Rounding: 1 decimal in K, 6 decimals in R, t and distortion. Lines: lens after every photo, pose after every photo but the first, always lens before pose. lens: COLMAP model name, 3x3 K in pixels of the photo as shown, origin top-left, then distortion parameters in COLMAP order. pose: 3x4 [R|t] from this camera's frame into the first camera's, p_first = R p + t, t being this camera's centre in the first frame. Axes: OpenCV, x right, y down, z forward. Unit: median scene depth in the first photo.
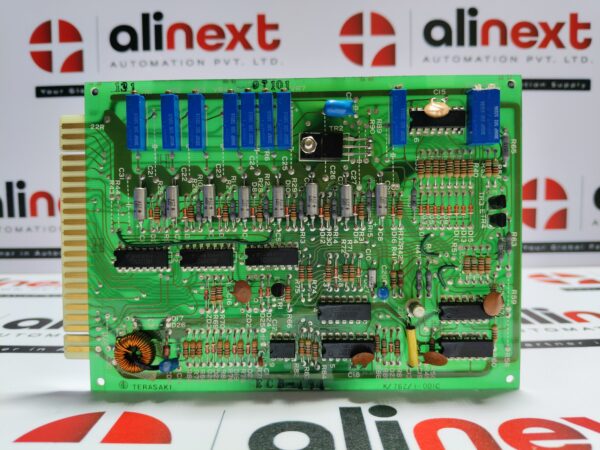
lens RADIAL K [[464.1, 0, 300.7], [0, 464.1, 222.5], [0, 0, 1]] dist [0.024153, -0.089511]
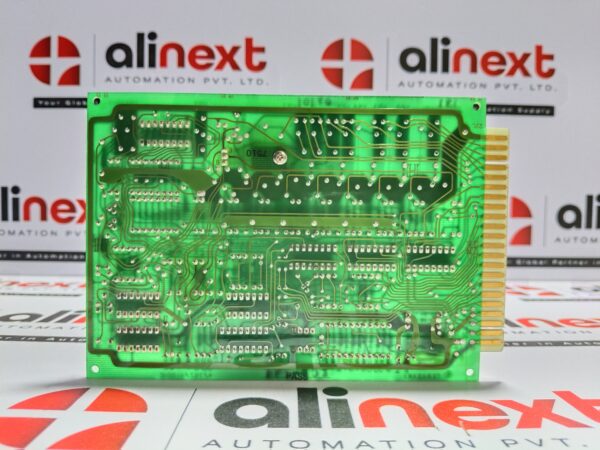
lens RADIAL K [[464.1, 0, 301.2], [0, 464.1, 223.2], [0, 0, 1]] dist [0.024153, -0.089511]
pose [[0.999487, 0.024959, 0.020086, 0.053691], [-0.024264, 0.999123, -0.034129, 0.030567], [-0.020920, 0.033624, 0.999216, -0.134513]]
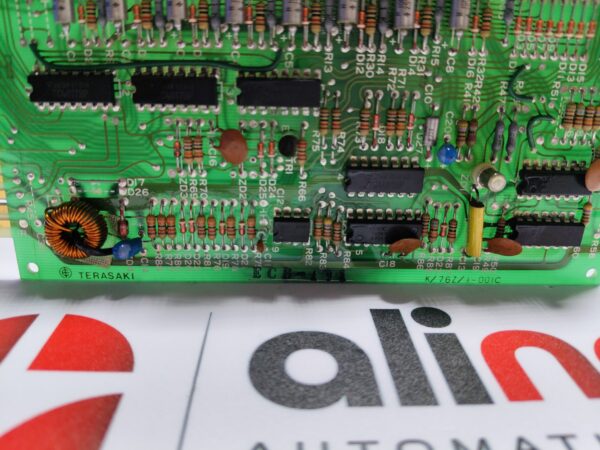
lens RADIAL K [[464.1, 0, 300.2], [0, 464.1, 224.2], [0, 0, 1]] dist [0.024153, -0.089511]
pose [[0.998395, 0.020557, 0.052766, -0.061834], [-0.036321, 0.947343, 0.318154, 0.040447], [-0.043447, -0.319560, 0.946570, 0.331830]]
